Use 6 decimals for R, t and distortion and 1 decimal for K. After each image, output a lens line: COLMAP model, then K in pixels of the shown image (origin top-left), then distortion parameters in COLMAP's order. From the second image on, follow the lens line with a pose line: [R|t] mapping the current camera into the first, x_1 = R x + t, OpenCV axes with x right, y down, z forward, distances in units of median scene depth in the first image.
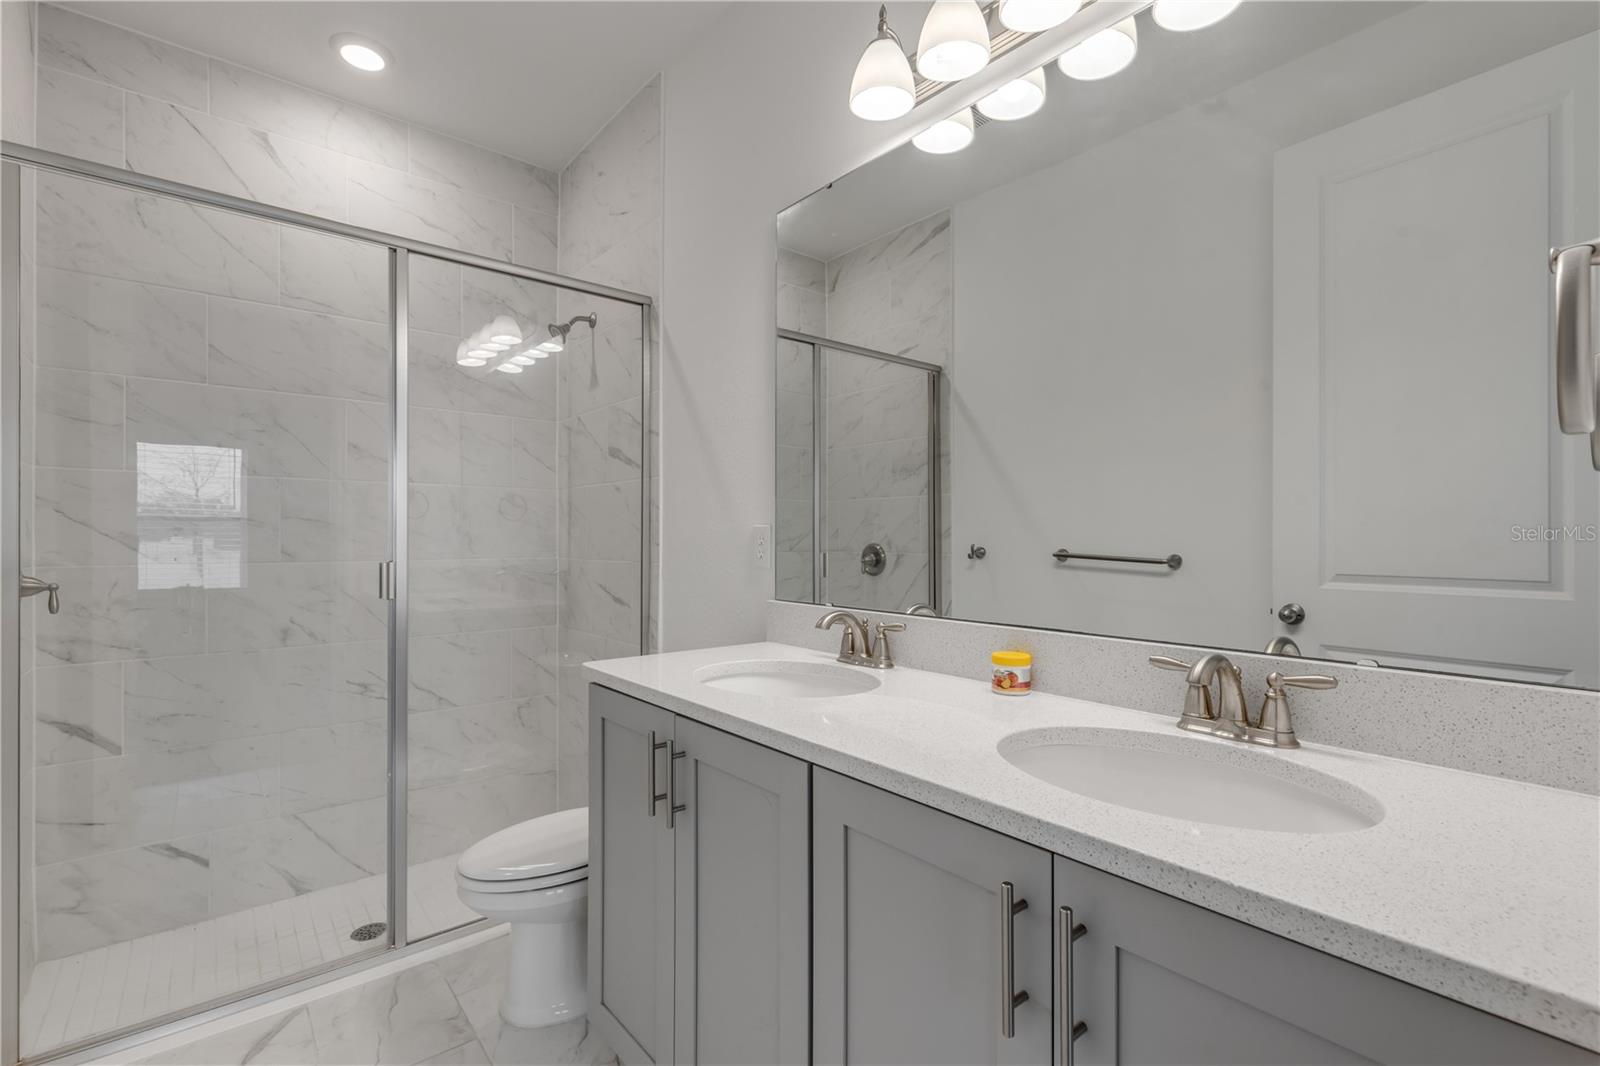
lens RADIAL K [[722.4, 0, 799.0], [0, 722.4, 520.6], [0, 0, 1]] dist [0.004606, -0.000210]
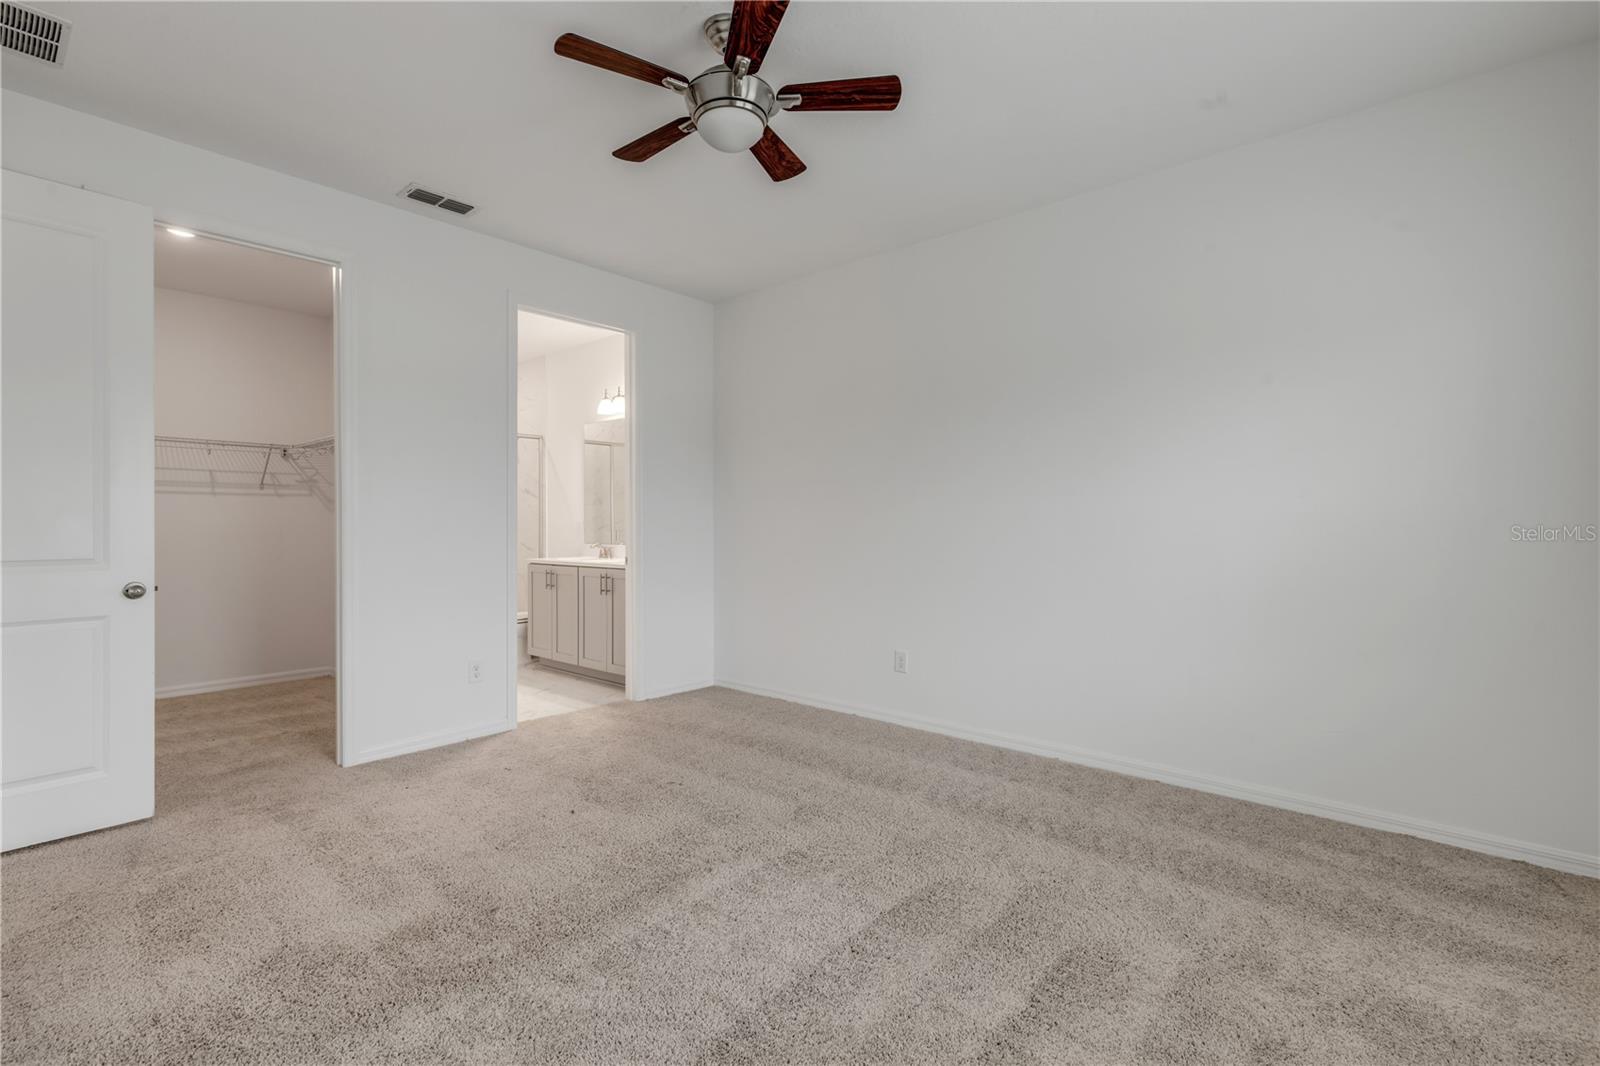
lens RADIAL K [[722.4, 0, 799.0], [0, 722.4, 520.6], [0, 0, 1]] dist [0.004606, -0.000210]
pose [[0.988591, -0.008419, 0.150386, 0.450808], [0.005758, 0.999819, 0.018121, -0.049730], [-0.150512, -0.017048, 0.988461, -2.449279]]
